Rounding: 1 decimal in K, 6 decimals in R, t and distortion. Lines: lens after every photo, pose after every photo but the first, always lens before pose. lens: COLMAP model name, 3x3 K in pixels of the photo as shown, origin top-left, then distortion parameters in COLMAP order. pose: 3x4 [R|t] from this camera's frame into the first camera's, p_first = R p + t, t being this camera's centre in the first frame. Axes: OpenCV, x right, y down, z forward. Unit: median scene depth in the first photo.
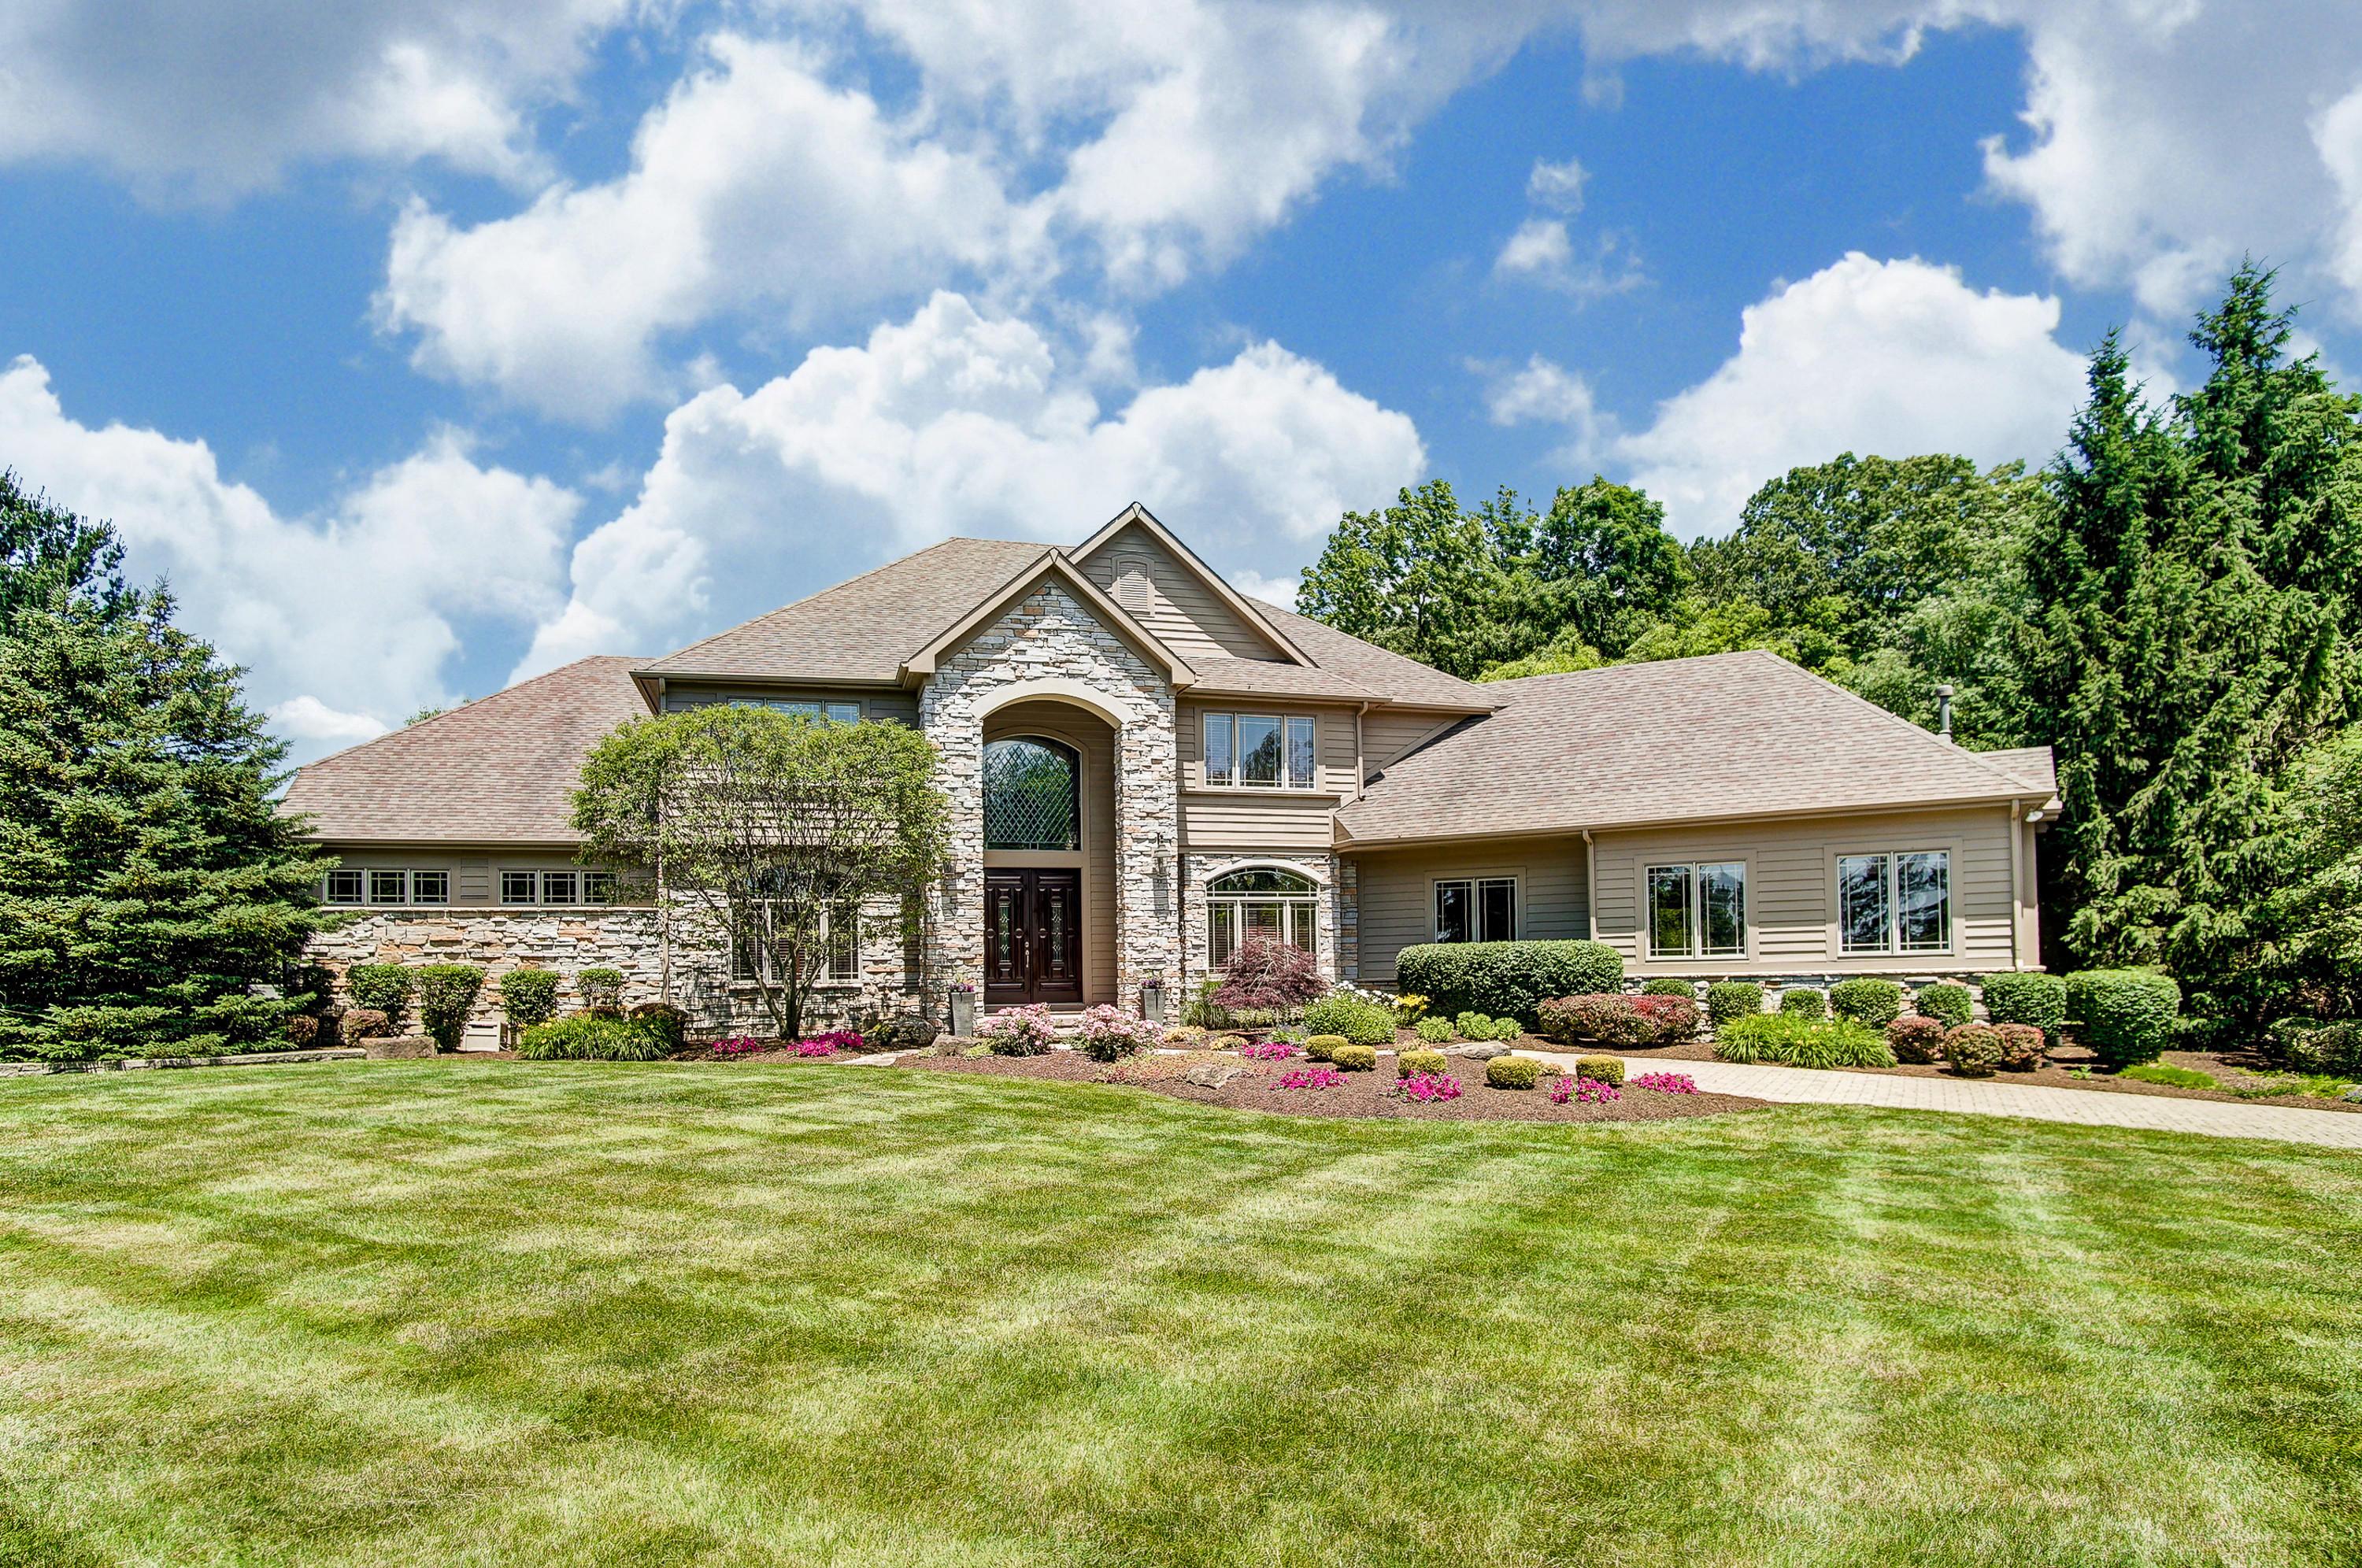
lens RADIAL K [[1305.5, 0, 1177.5], [0, 1305.5, 909.0], [0, 0, 1]] dist [-0.022784, 0.001589]
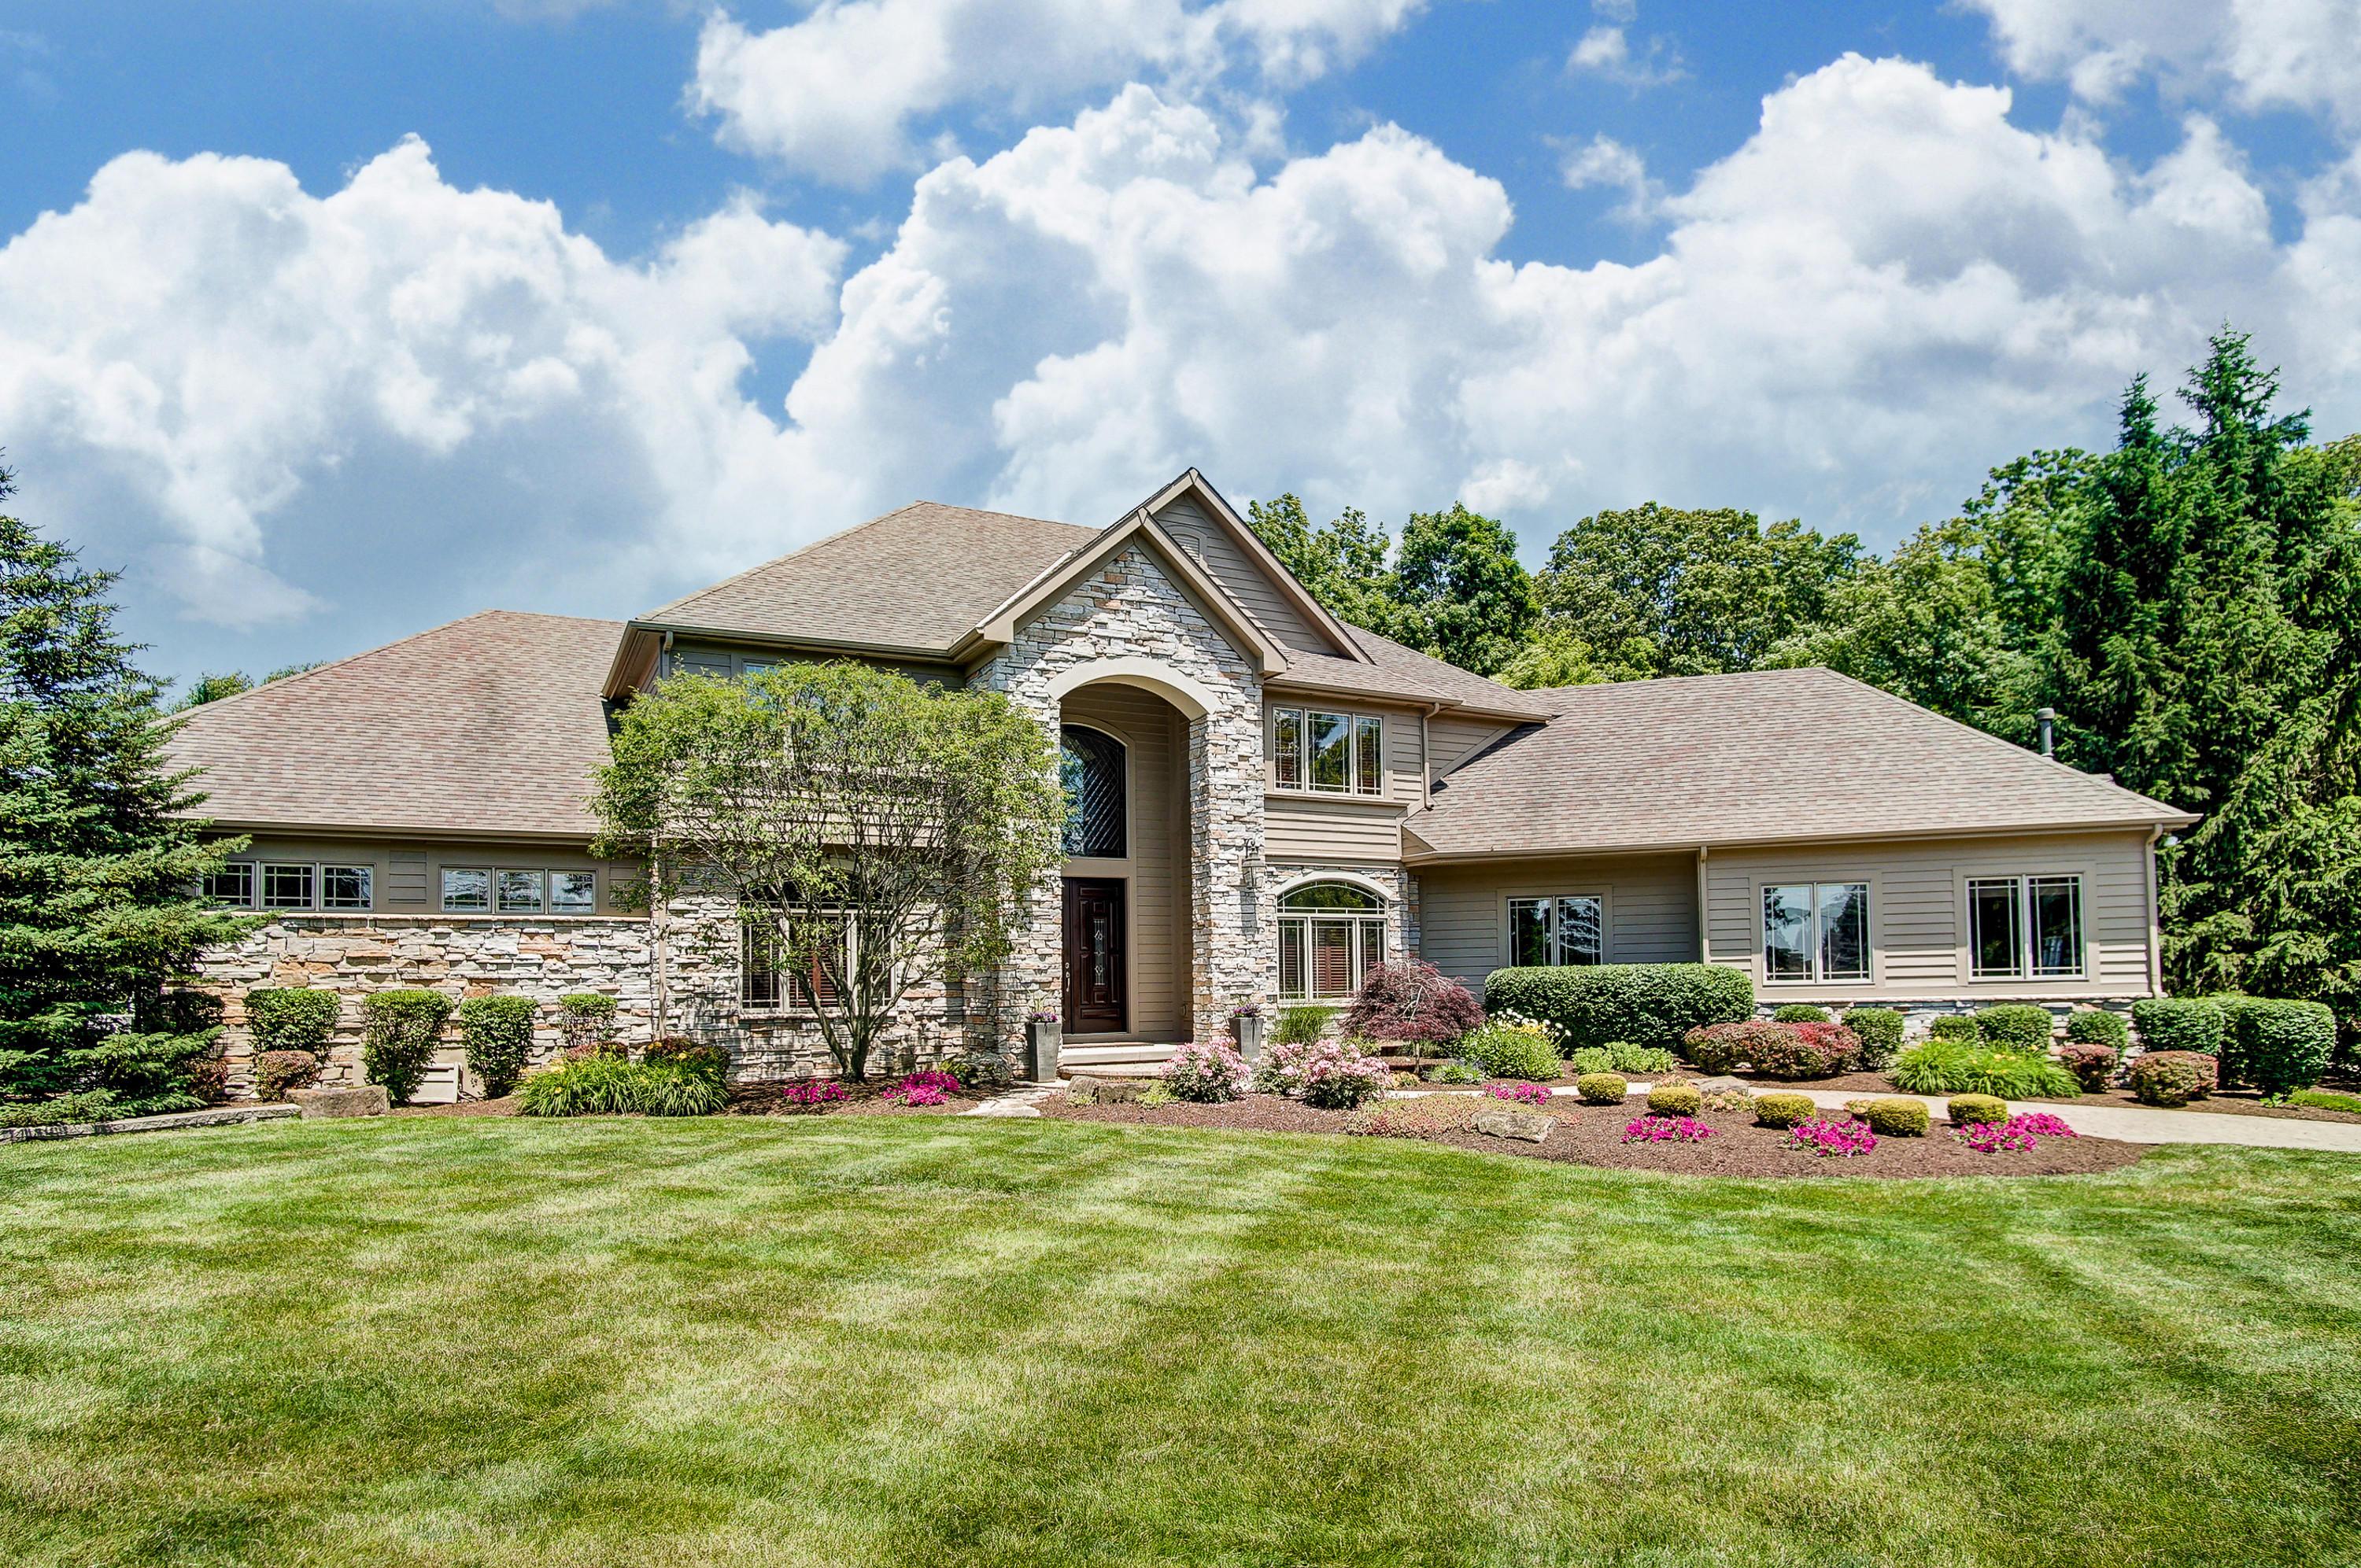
lens RADIAL K [[1304.9, 0, 1177.0], [0, 1304.9, 909.0], [0, 0, 1]] dist [-0.022784, 0.001589]
pose [[0.980791, 0.012743, 0.194646, -0.240571], [-0.009881, 0.999828, -0.015665, 0.002974], [-0.194812, 0.013441, 0.980748, 0.153724]]
